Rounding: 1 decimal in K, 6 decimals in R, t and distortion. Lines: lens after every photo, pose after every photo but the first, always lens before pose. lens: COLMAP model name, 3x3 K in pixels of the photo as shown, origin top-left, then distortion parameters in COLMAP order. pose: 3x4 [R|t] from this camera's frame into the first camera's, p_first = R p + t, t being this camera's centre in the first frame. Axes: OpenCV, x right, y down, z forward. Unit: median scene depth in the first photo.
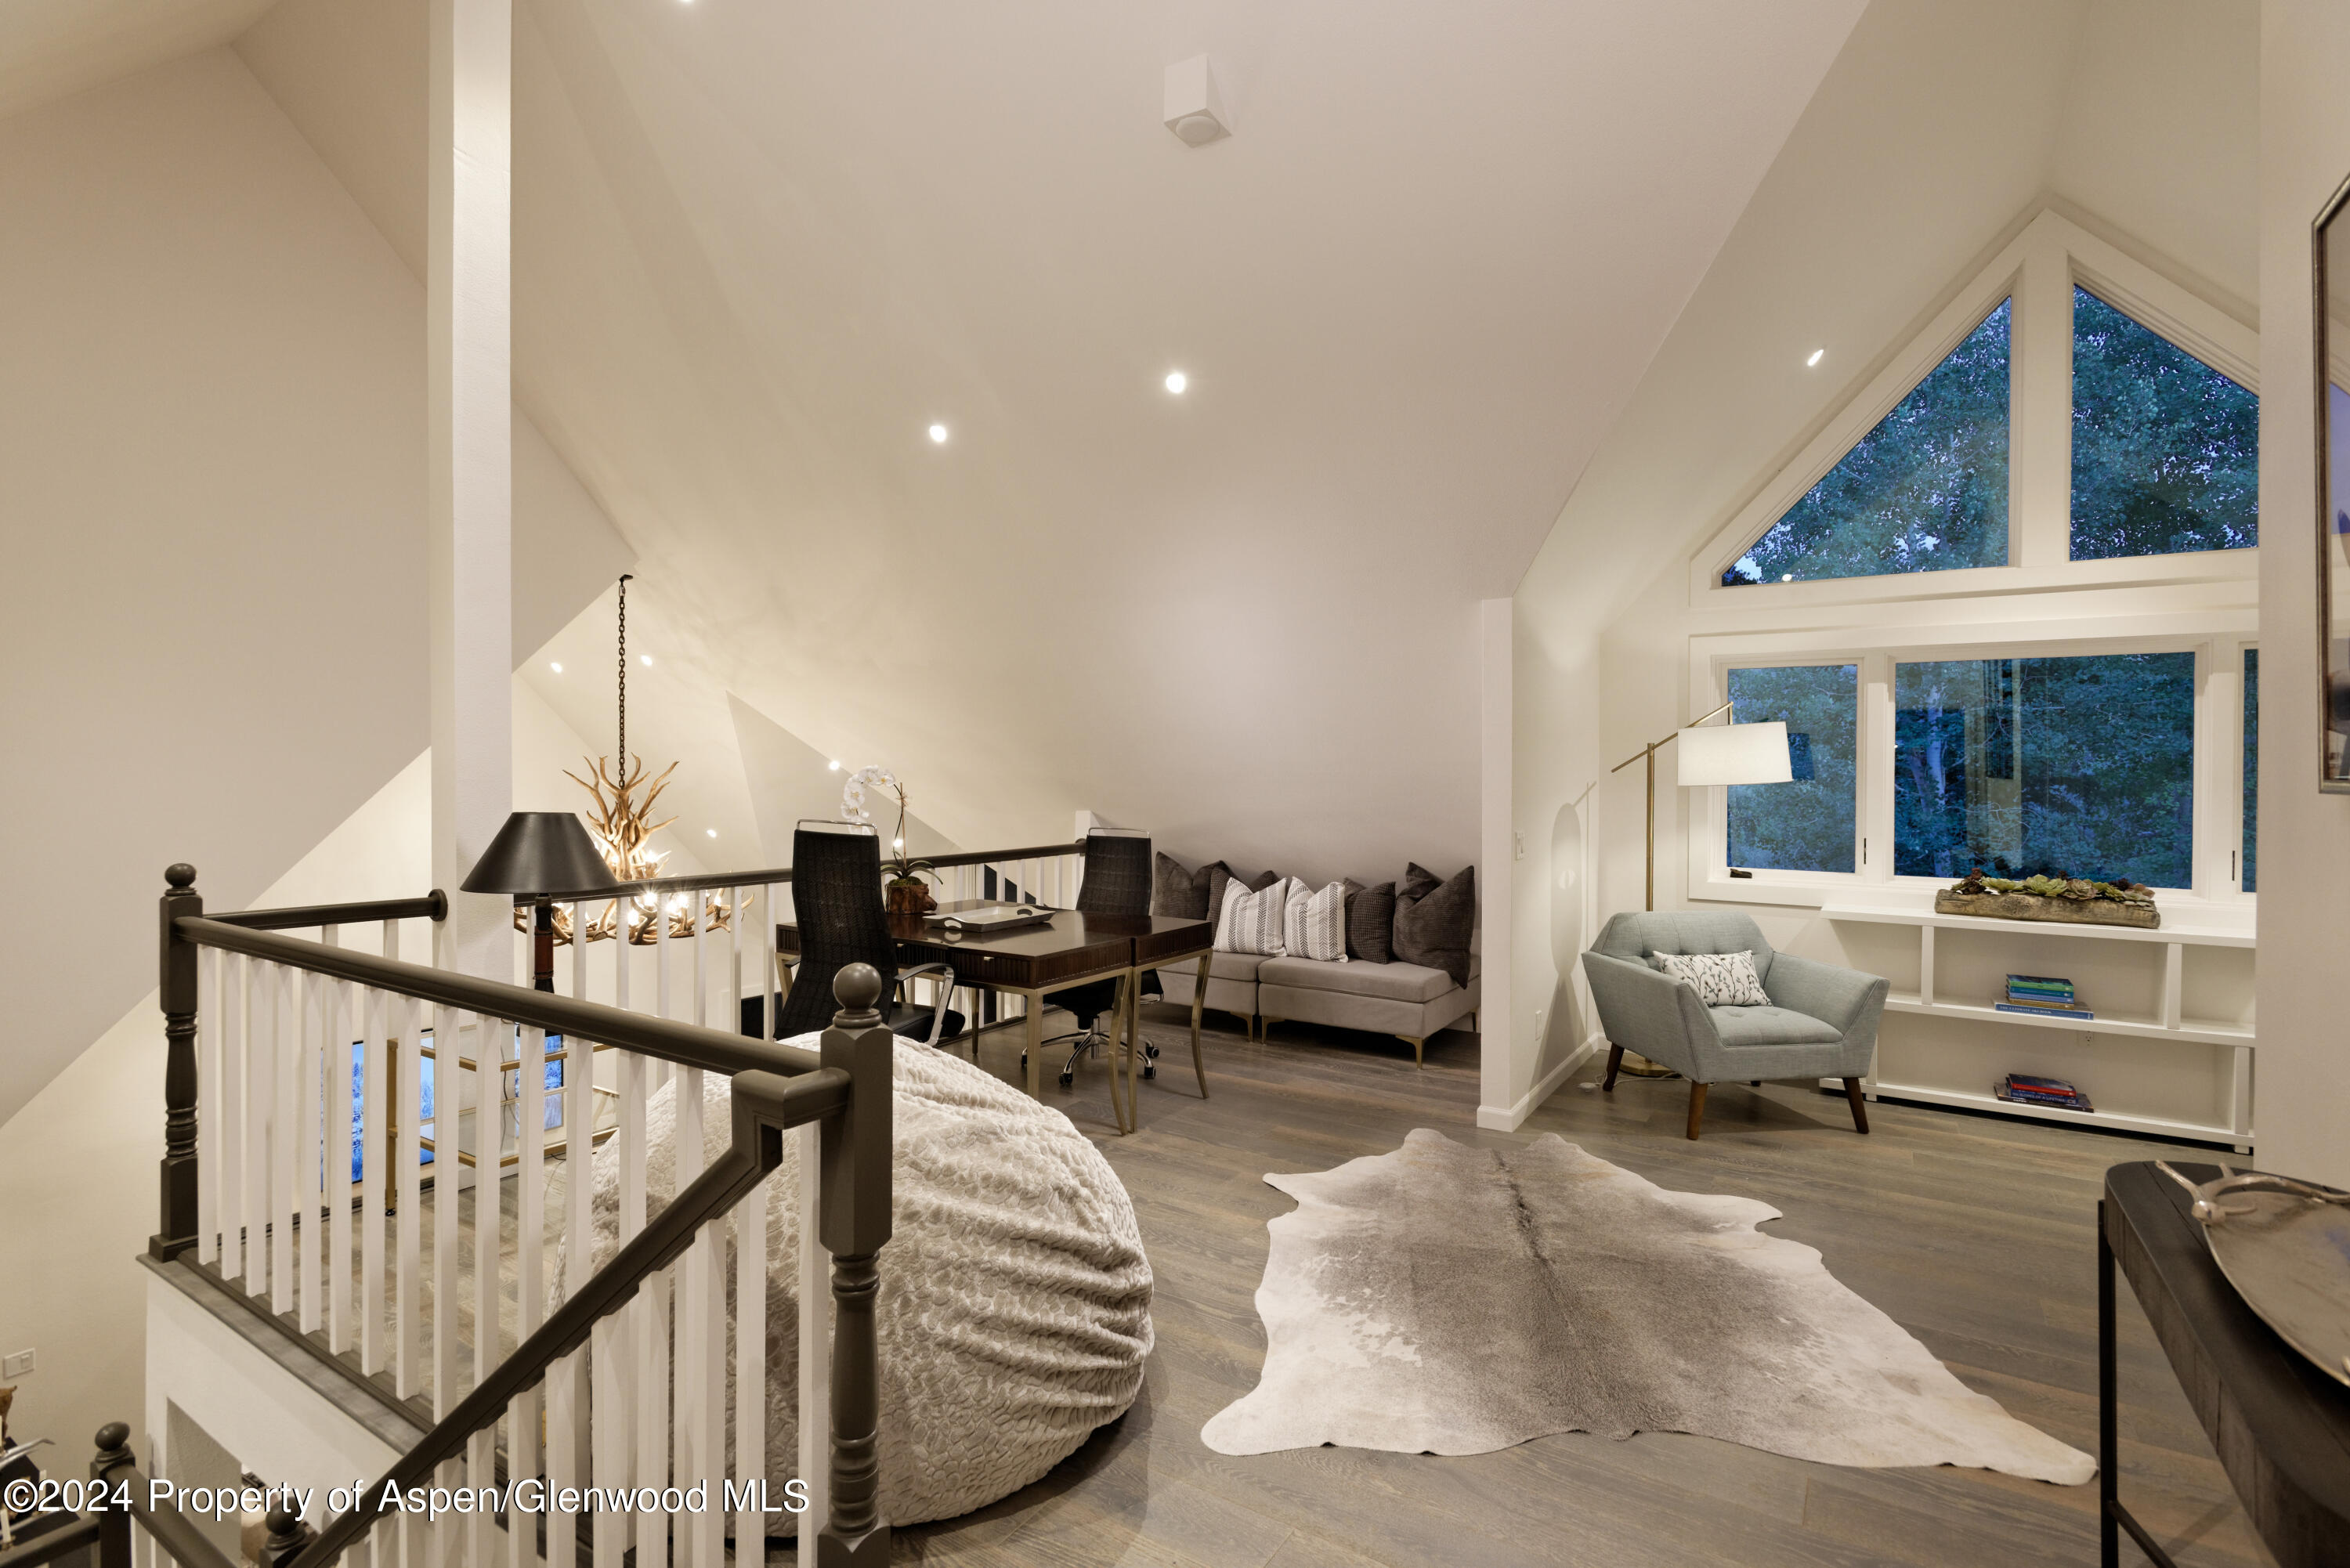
lens RADIAL K [[1108.8, 0, 1202.5], [0, 1108.8, 772.9], [0, 0, 1]] dist [0.000554, 0.000039]
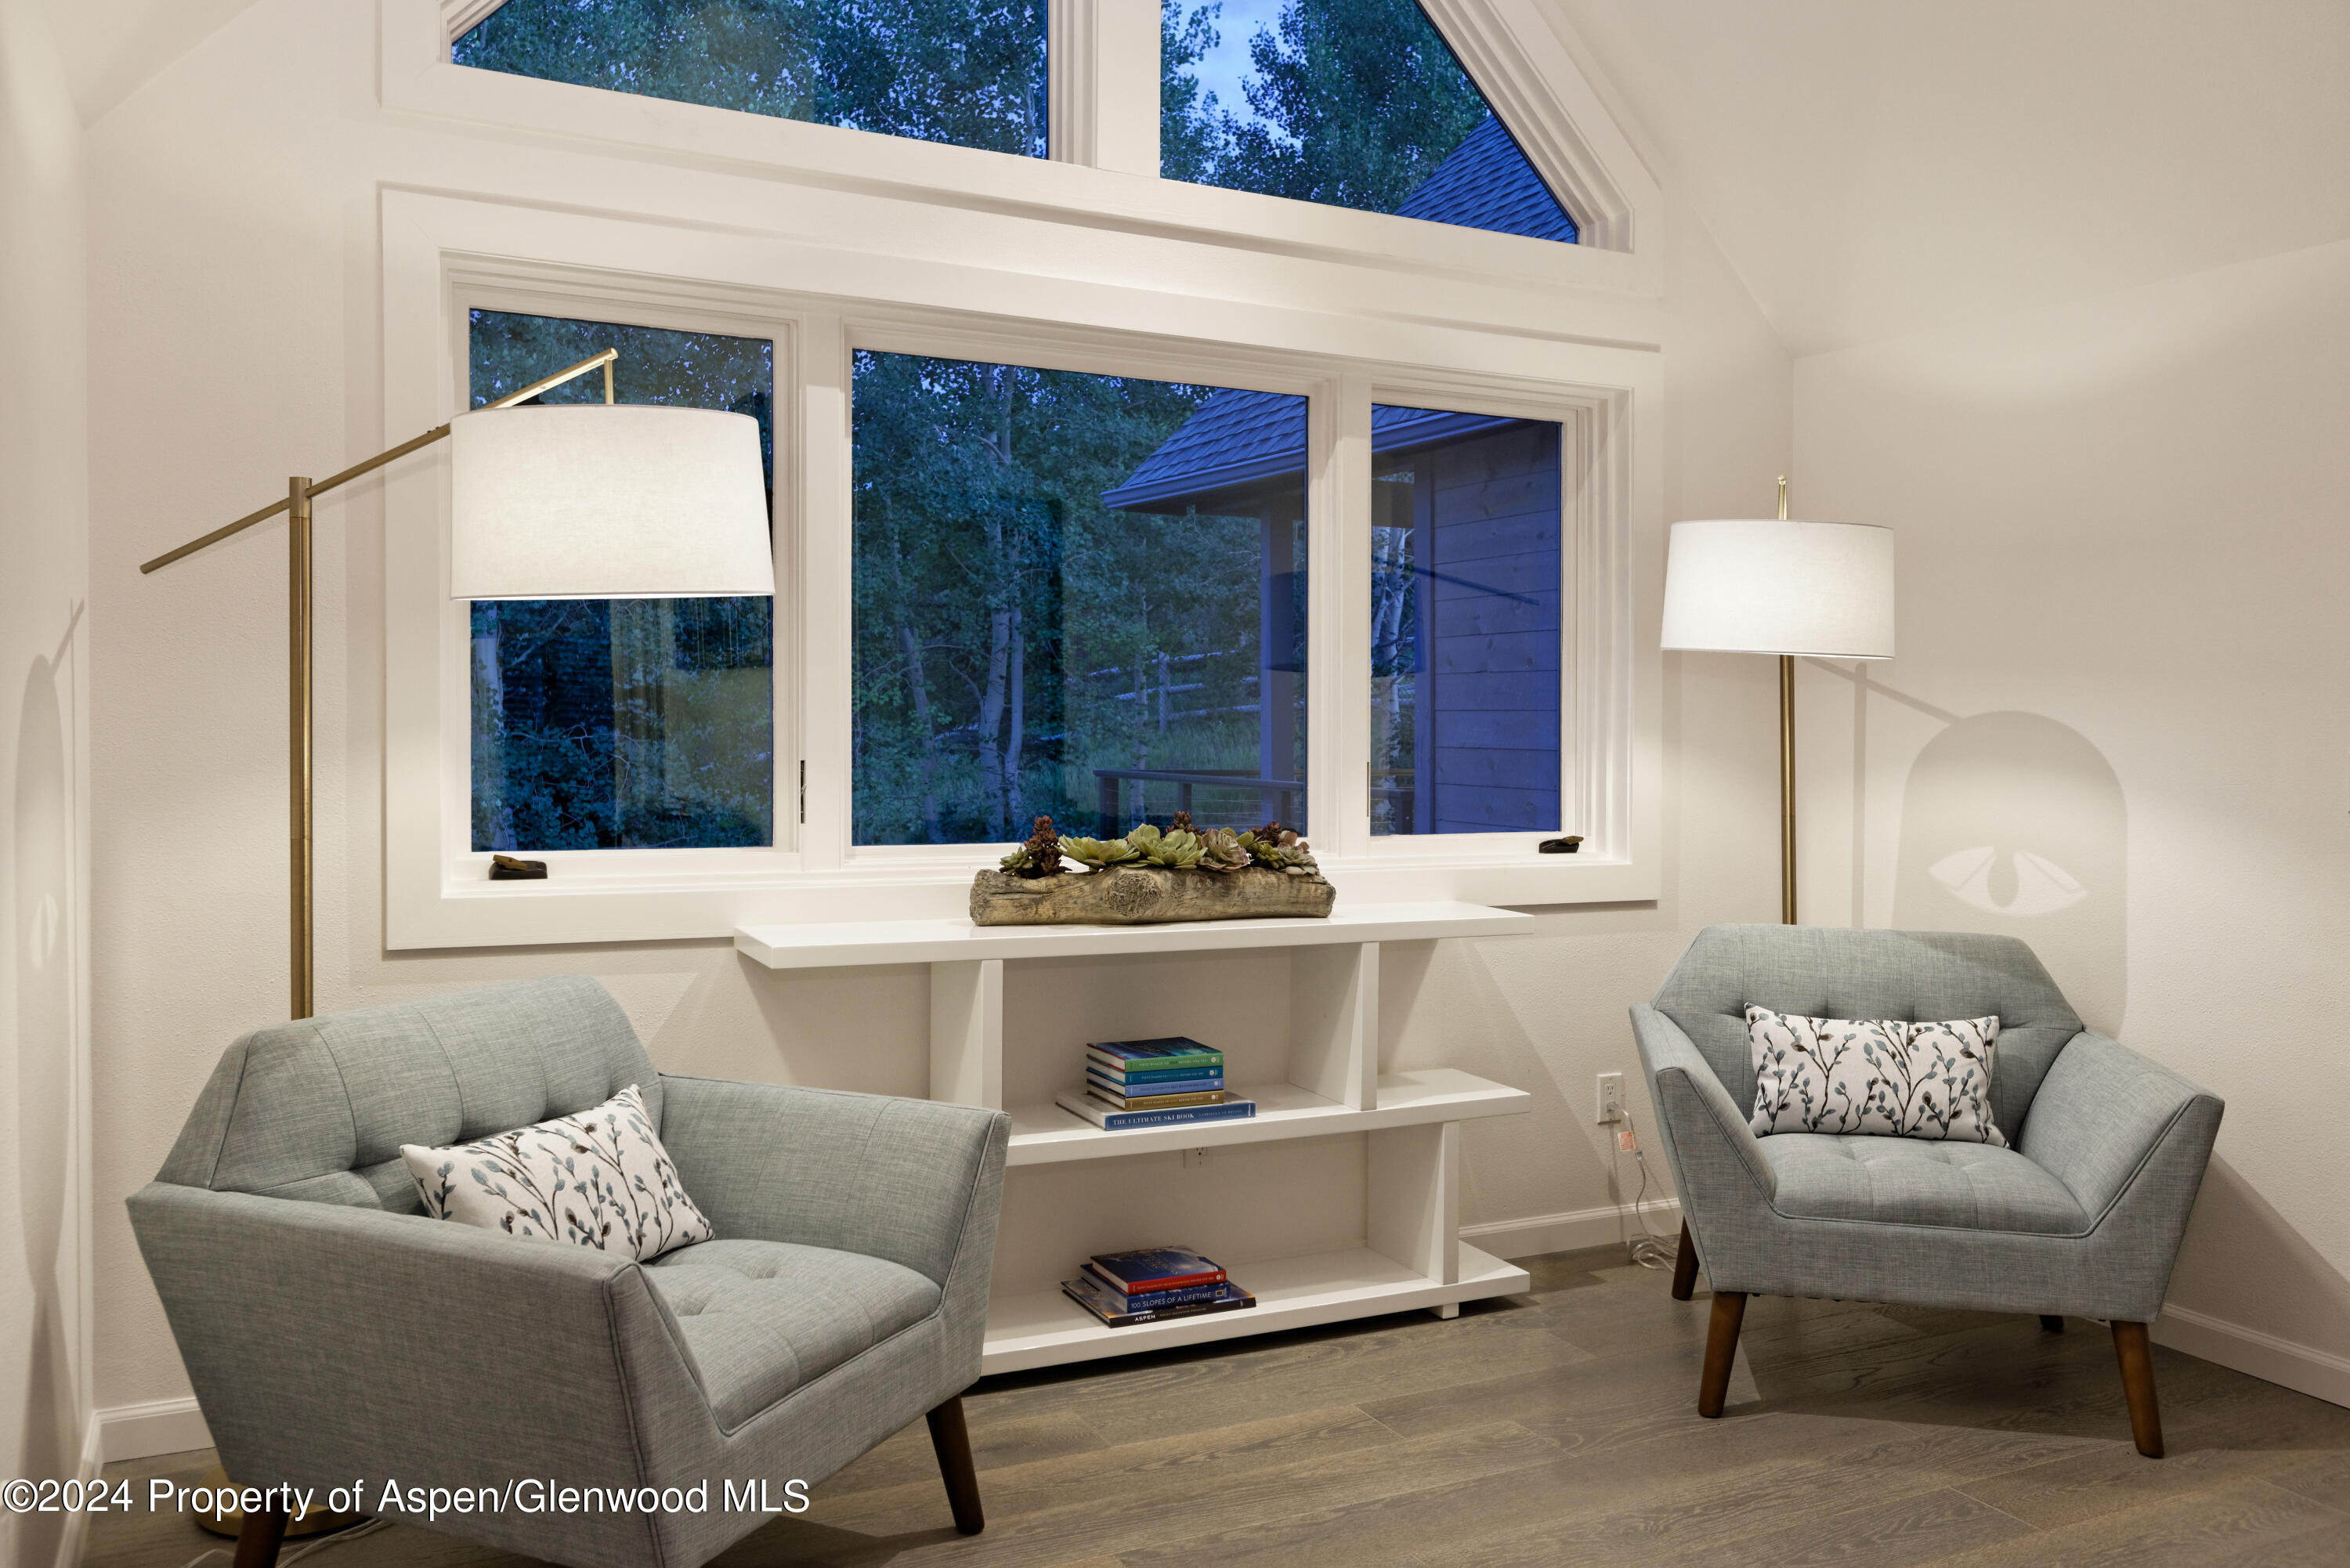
lens RADIAL K [[1795.0, 0, 1175.0], [0, 1795.0, 784.0], [0, 0, 1]] dist [-0.000842, 0.000248]
pose [[0.530789, -0.025326, 0.847126, 0.118086], [-0.004938, 0.999444, 0.032974, 0.049319], [-0.847490, -0.021685, 0.530368, 0.584250]]
